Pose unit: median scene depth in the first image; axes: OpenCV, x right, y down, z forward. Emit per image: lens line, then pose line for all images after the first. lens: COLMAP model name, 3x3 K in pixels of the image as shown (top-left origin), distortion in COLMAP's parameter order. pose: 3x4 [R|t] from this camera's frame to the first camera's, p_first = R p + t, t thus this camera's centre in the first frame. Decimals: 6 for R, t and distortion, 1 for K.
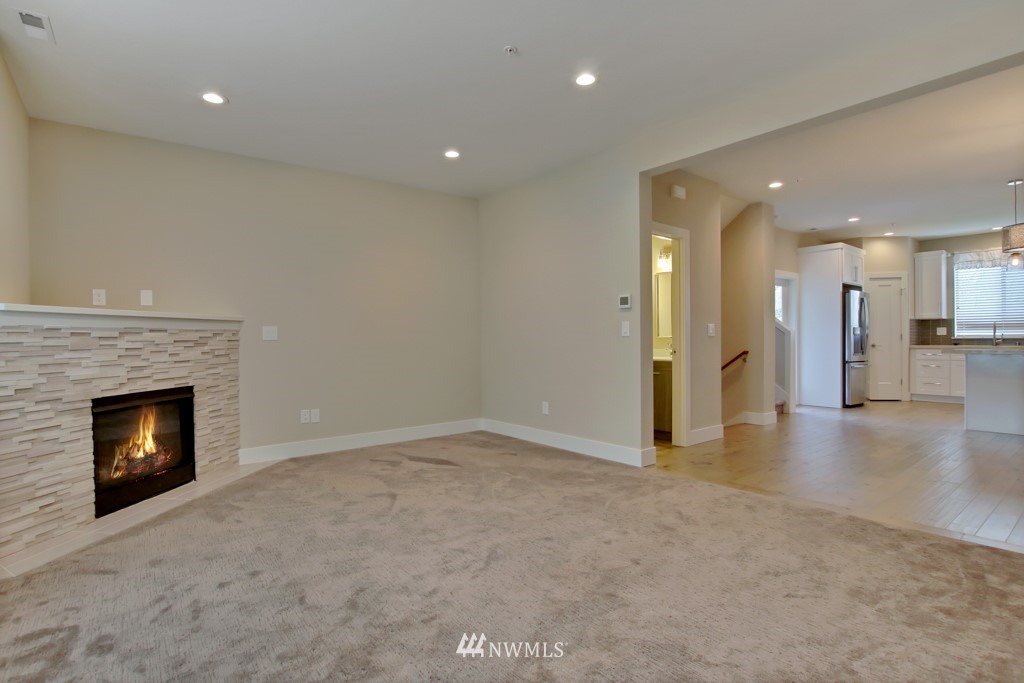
lens RADIAL K [[521.0, 0, 510.5], [0, 521.0, 342.4], [0, 0, 1]] dist [-0.014677, -0.000543]
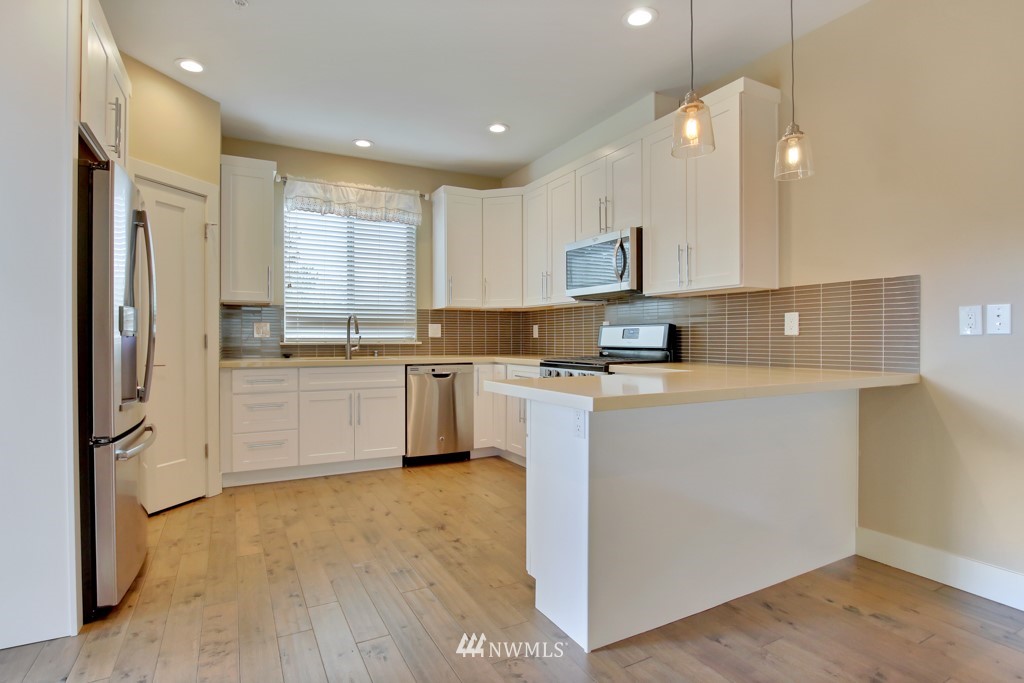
lens RADIAL K [[521.0, 0, 509.4], [0, 521.0, 342.5], [0, 0, 1]] dist [-0.014677, -0.000543]
pose [[0.187777, -0.001211, 0.982211, 0.404765], [0.004807, 0.999988, 0.000314, -0.008833], [-0.982200, 0.004663, 0.187781, 0.696891]]
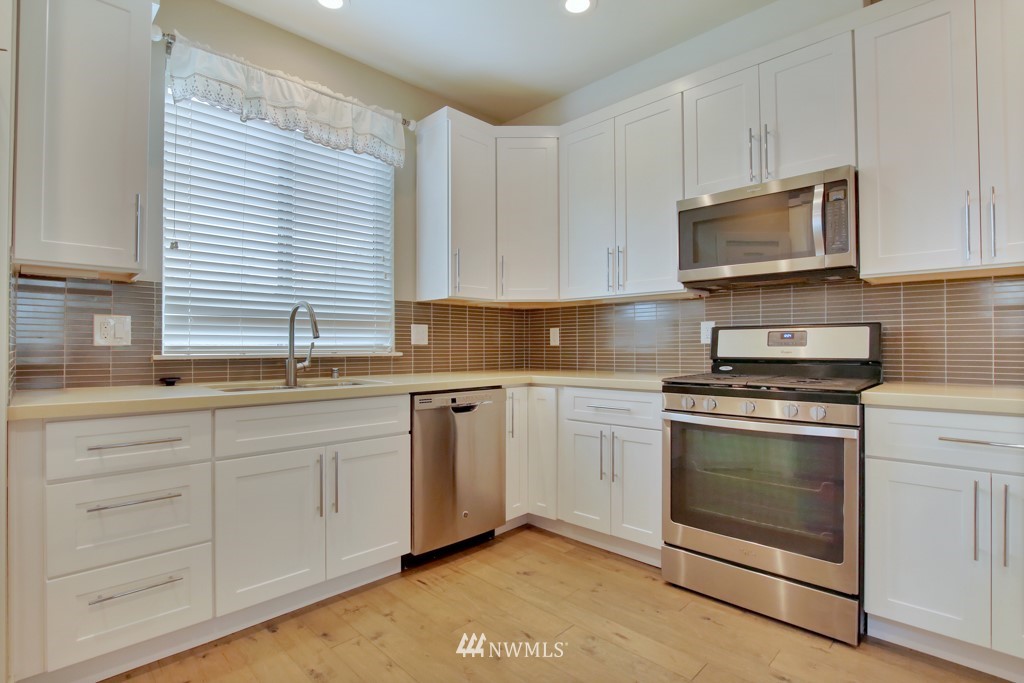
lens RADIAL K [[500.3, 0, 514.6], [0, 500.3, 341.6], [0, 0, 1]] dist [-0.021377, 0.000536]
pose [[-0.103391, 0.016670, 0.994501, 0.604490], [0.009158, 0.999833, -0.015807, -0.011148], [-0.994599, 0.007473, -0.103526, 0.864713]]
